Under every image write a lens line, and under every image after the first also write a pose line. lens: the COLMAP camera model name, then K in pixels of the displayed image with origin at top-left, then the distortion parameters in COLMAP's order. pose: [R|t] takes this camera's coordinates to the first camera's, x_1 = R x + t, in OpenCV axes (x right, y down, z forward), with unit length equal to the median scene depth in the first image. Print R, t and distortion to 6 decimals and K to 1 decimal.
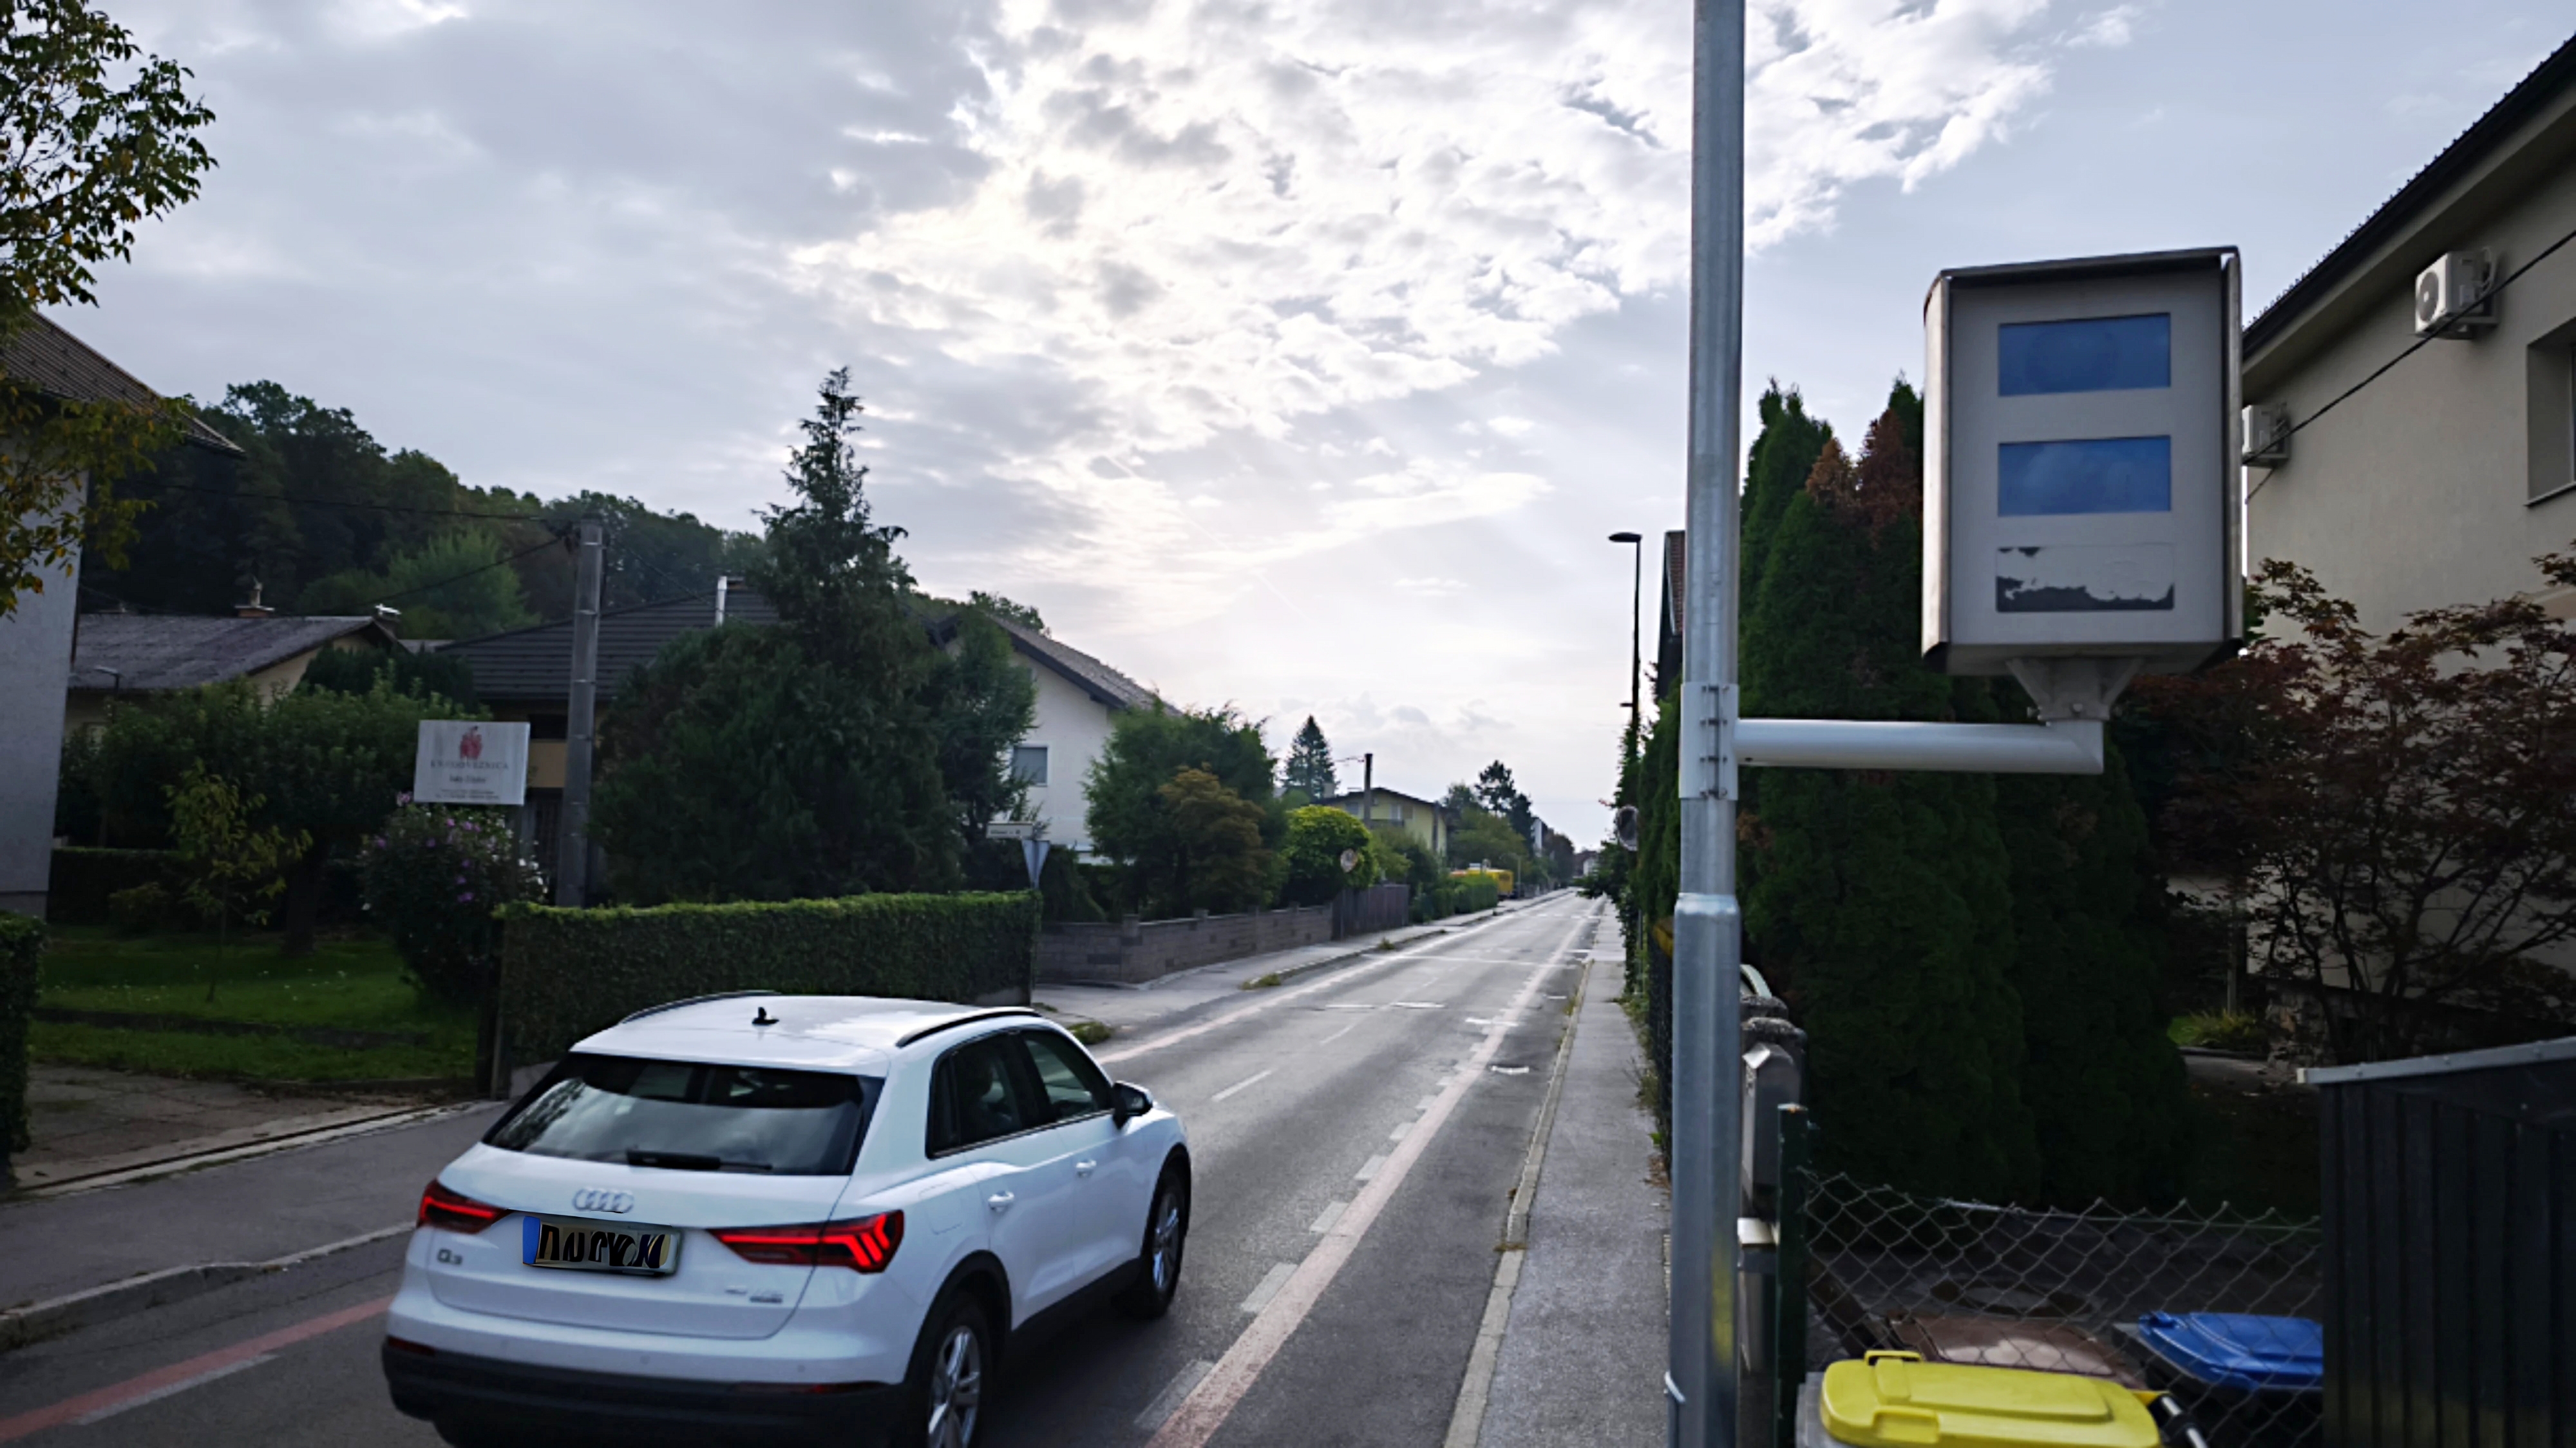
lens RADIAL K [[1668.2, 0, 1305.4], [0, 1668.2, 729.4], [0, 0, 1]] dist [0.047539, -0.005798]
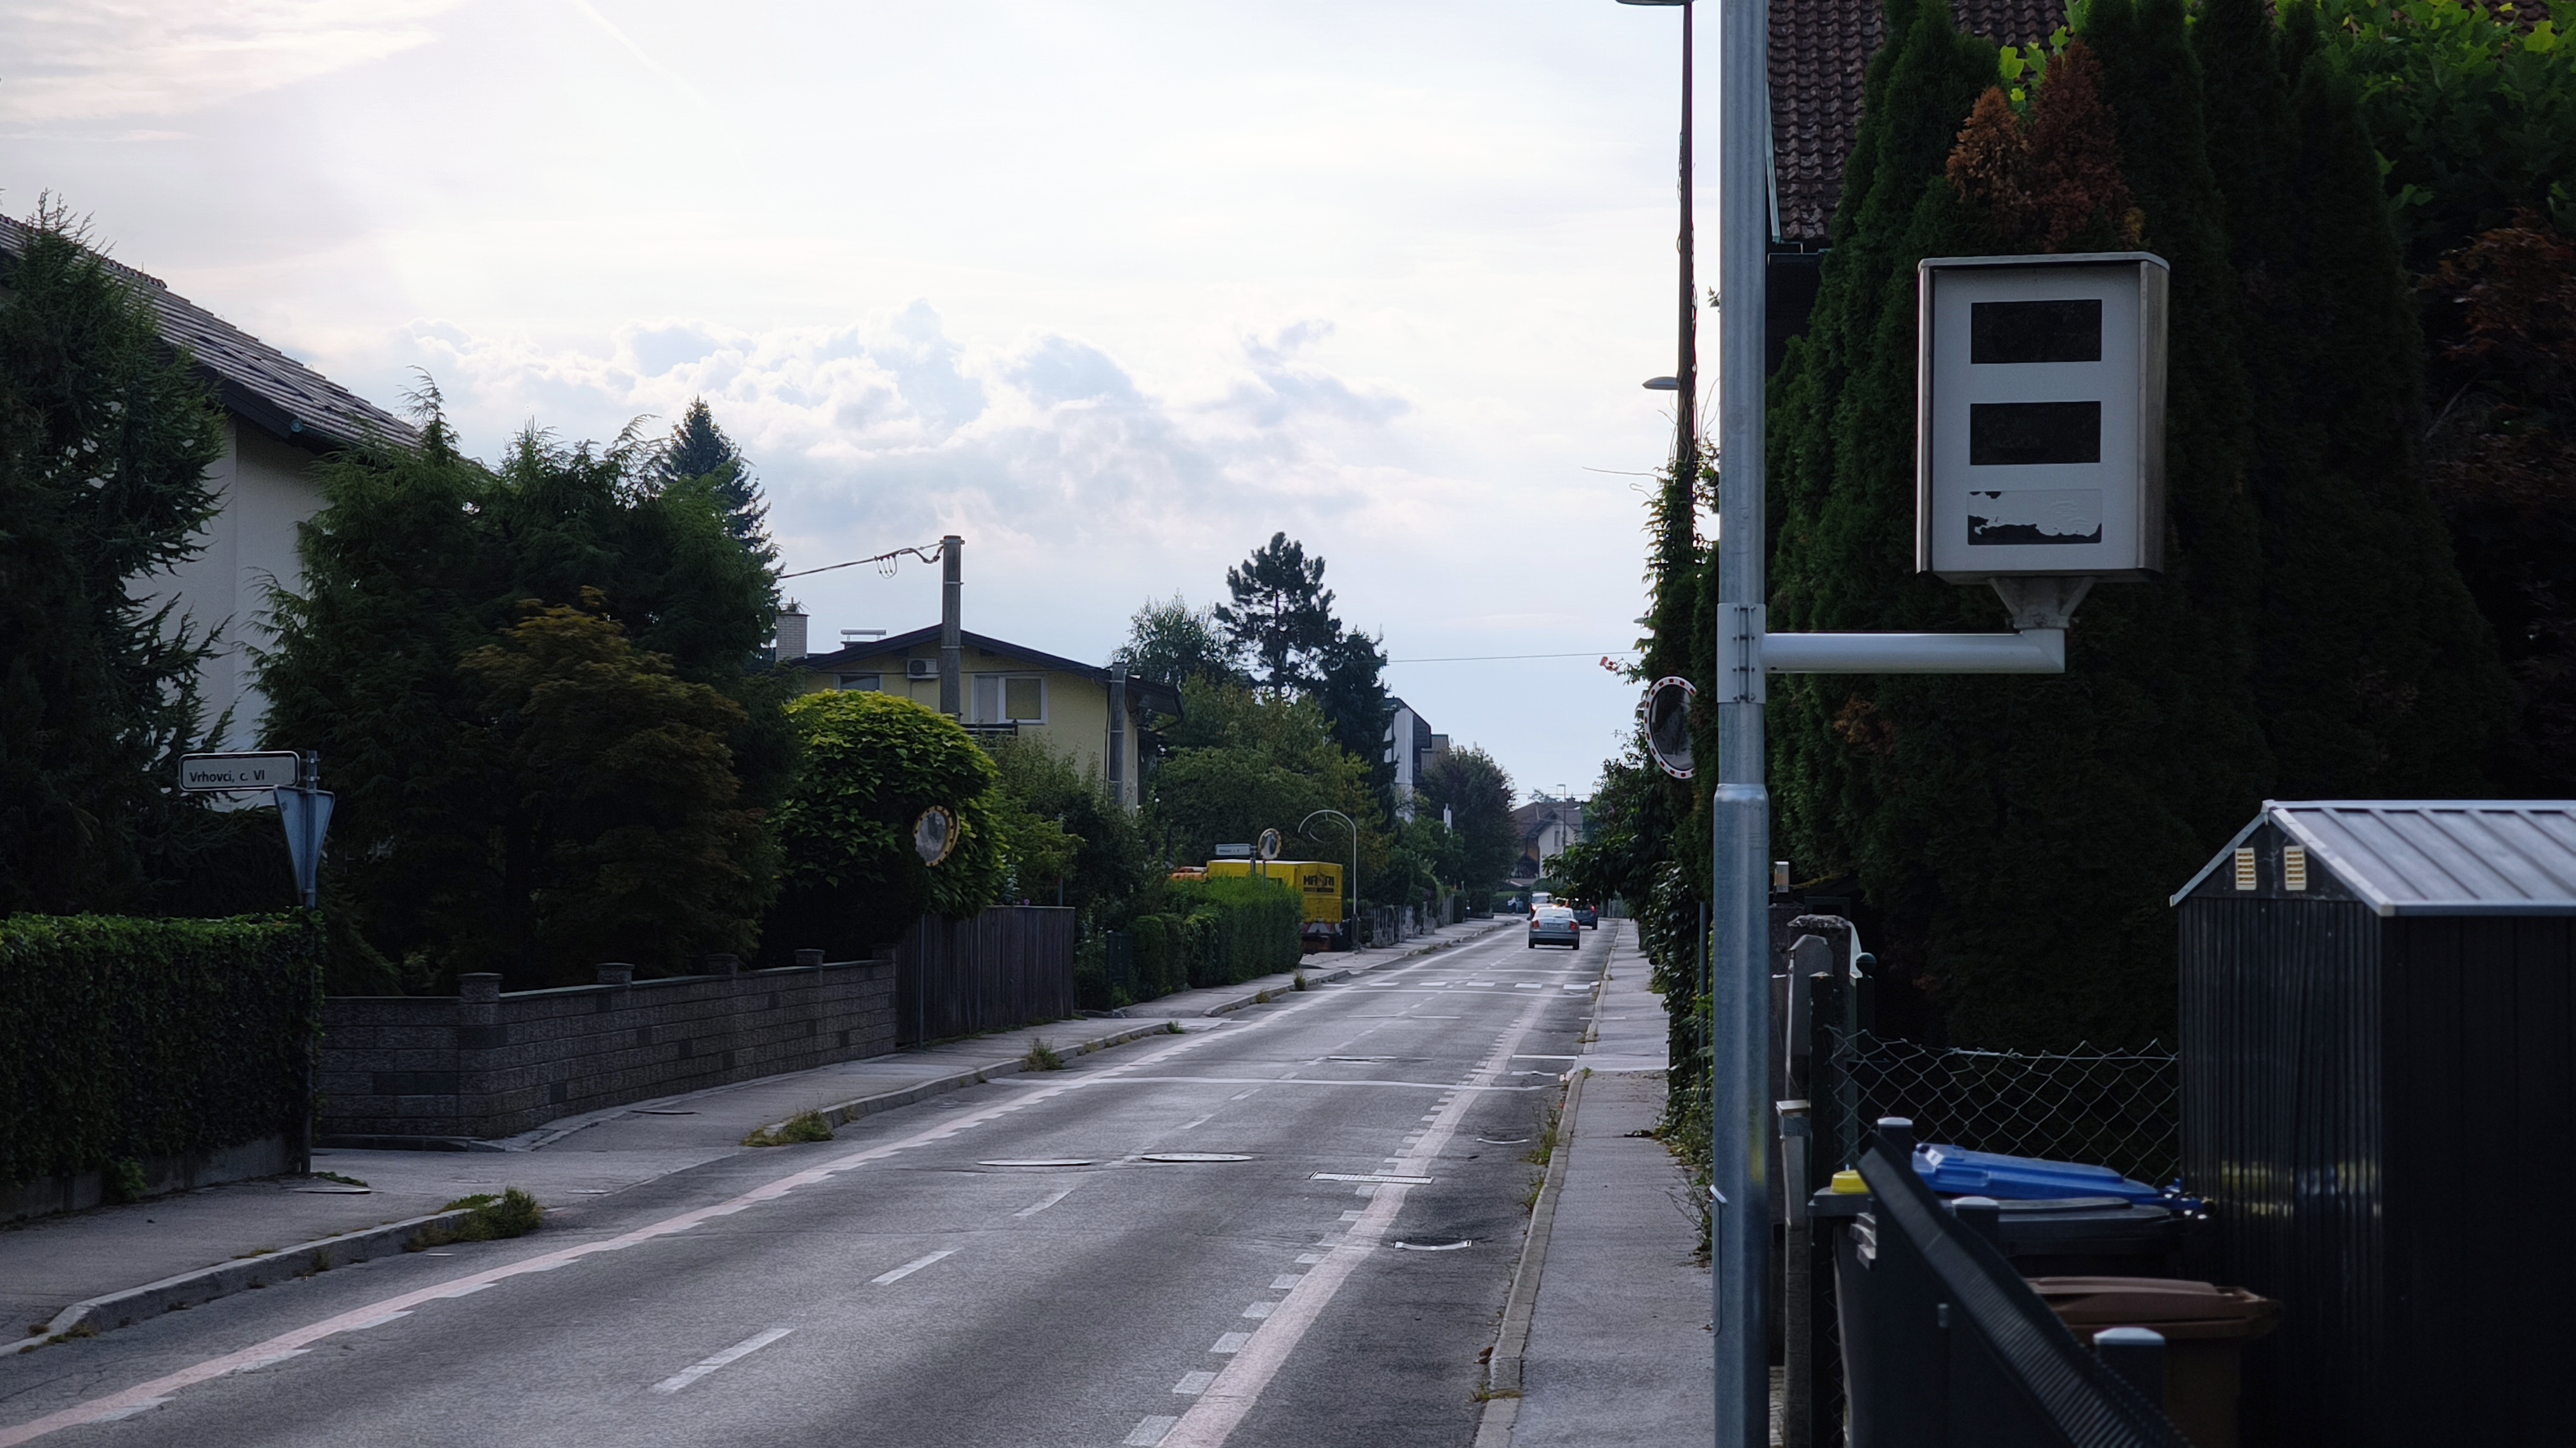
lens RADIAL K [[5291.1, 0, 1298.2], [0, 5291.1, 781.9], [0, 0, 1]] dist [0.203241, 0.000000]
pose [[0.992425, -0.027643, 0.119700, -0.078421], [0.019714, 0.997563, 0.066924, -0.024132], [-0.121259, -0.064058, 0.990552, -0.403987]]
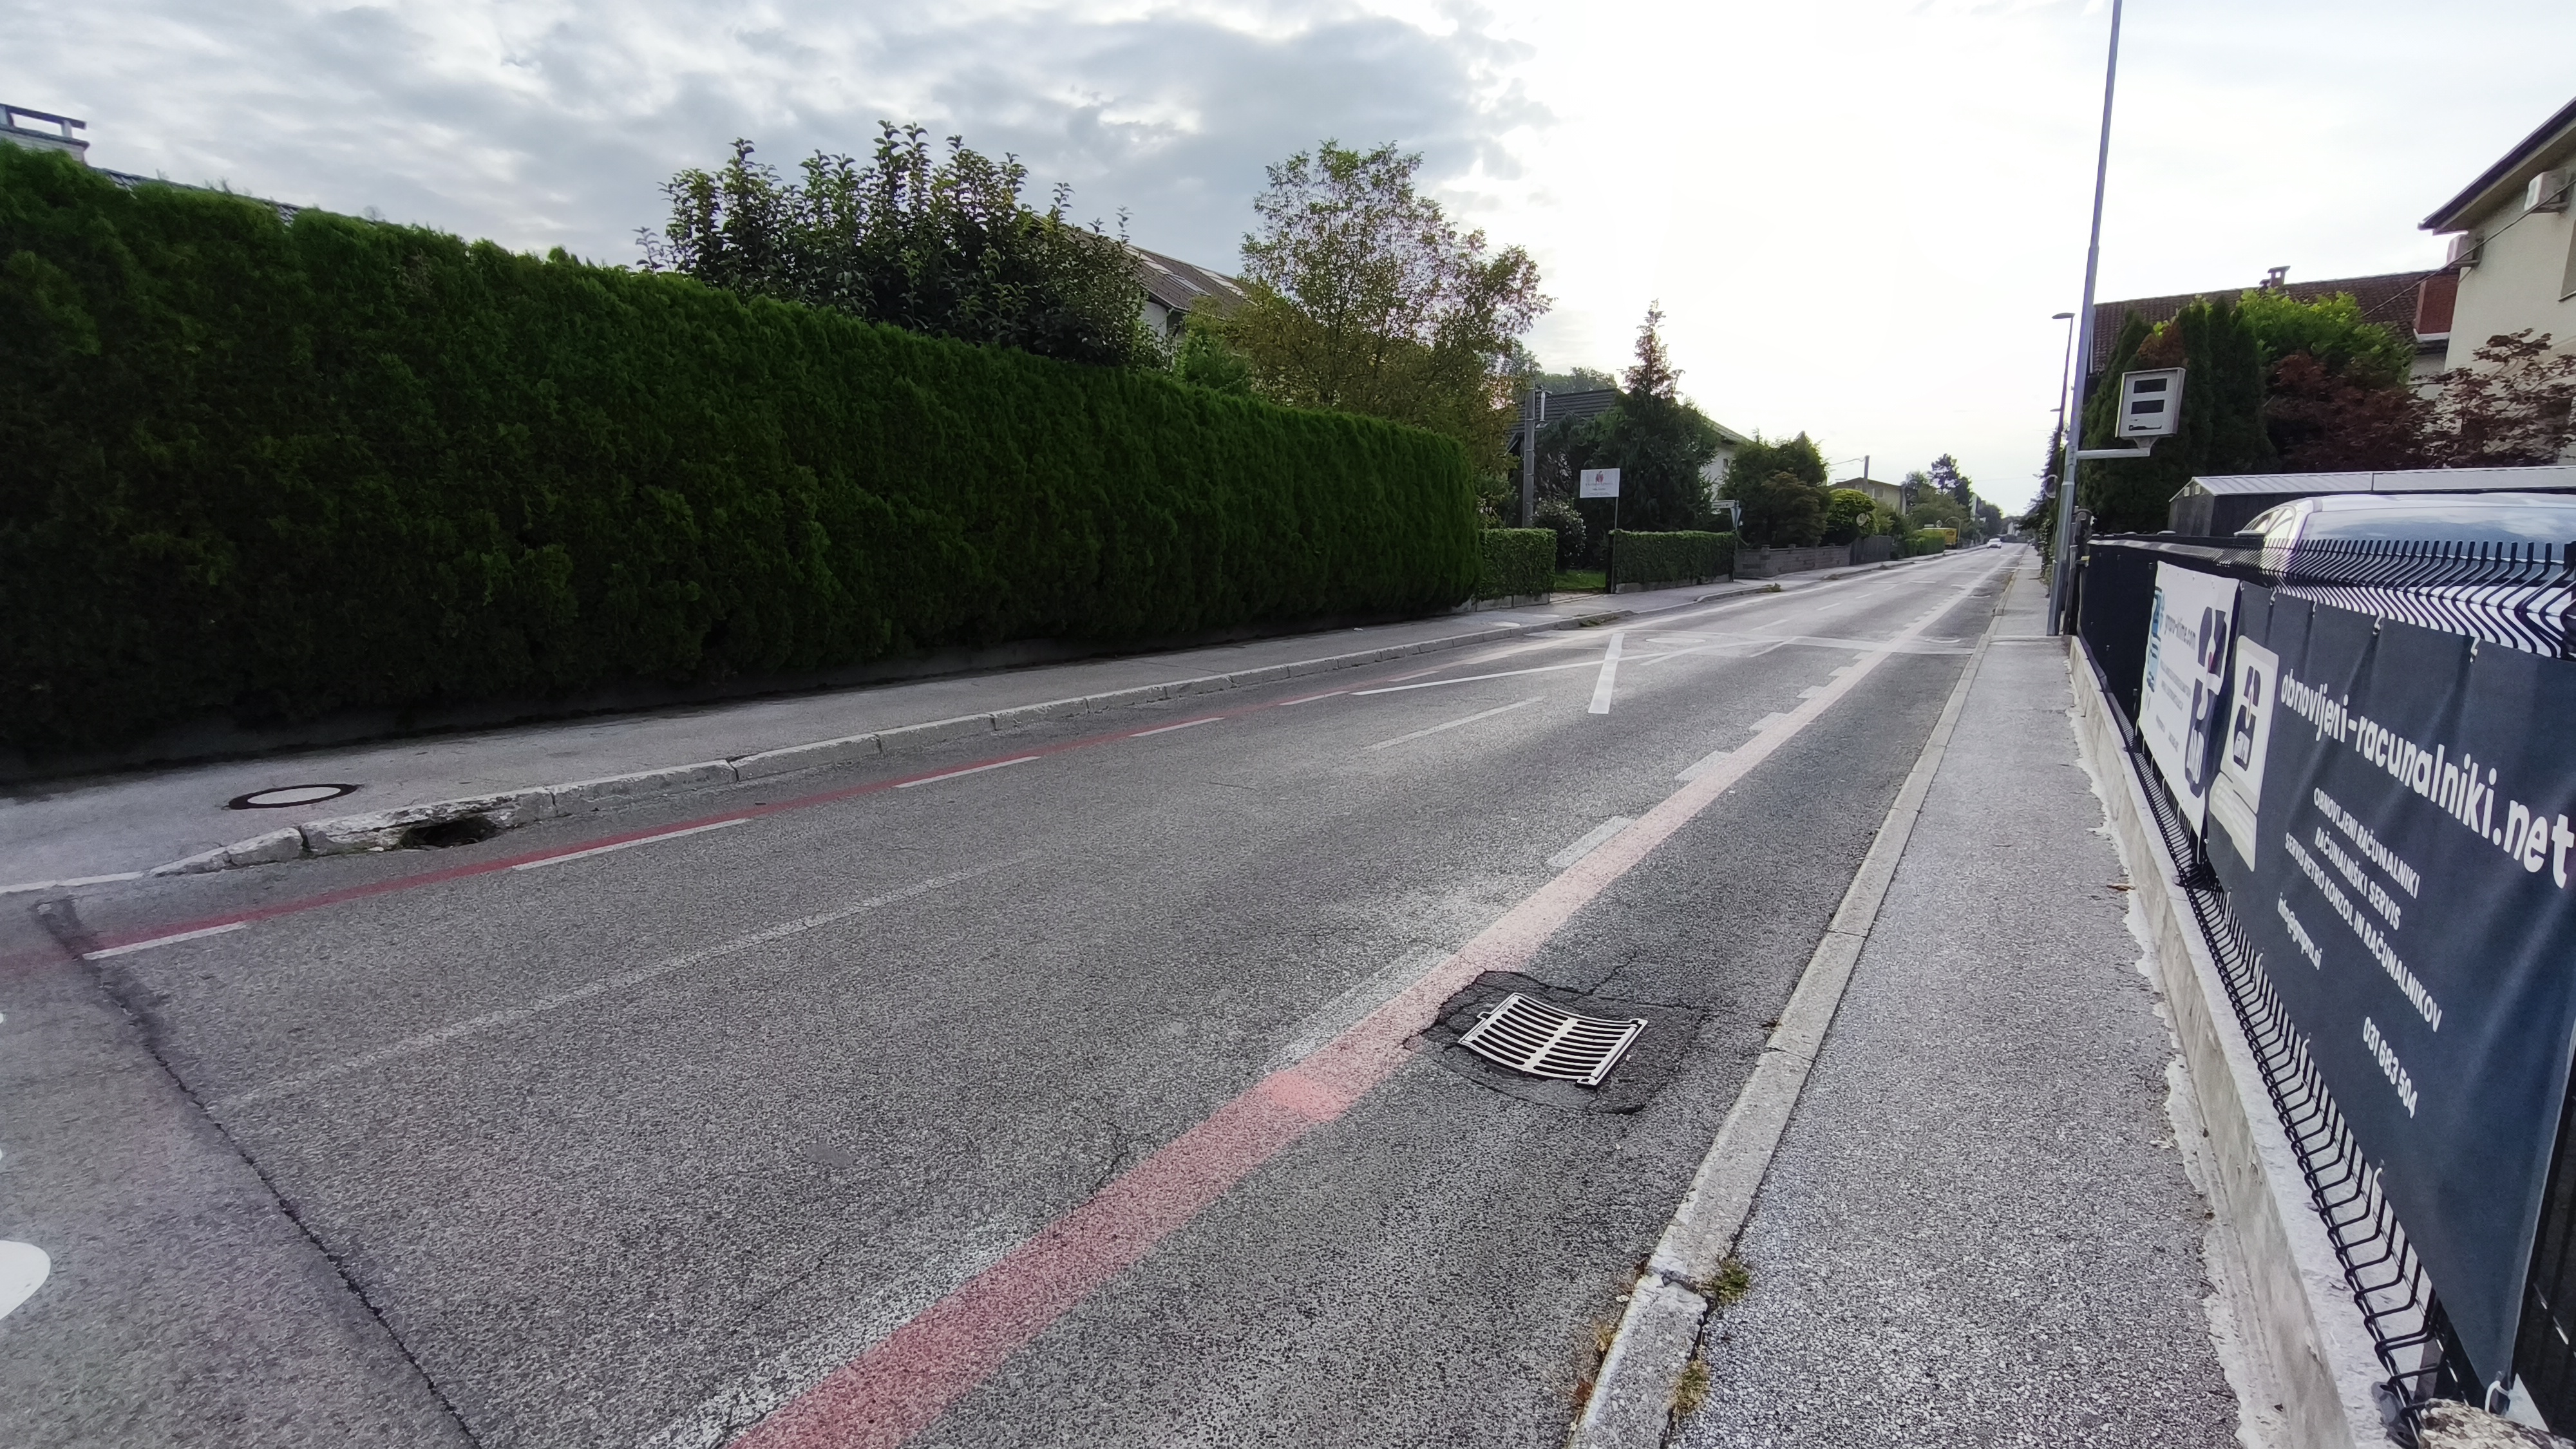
lens RADIAL K [[1043.1, 0, 1354.3], [0, 1043.1, 711.8], [0, 0, 1]] dist [0.012063, 0.000220]
pose [[0.925695, 0.021990, -0.377631, -0.108099], [0.068086, 0.972319, 0.223520, -0.017914], [0.372093, -0.232622, 0.898573, -0.549537]]
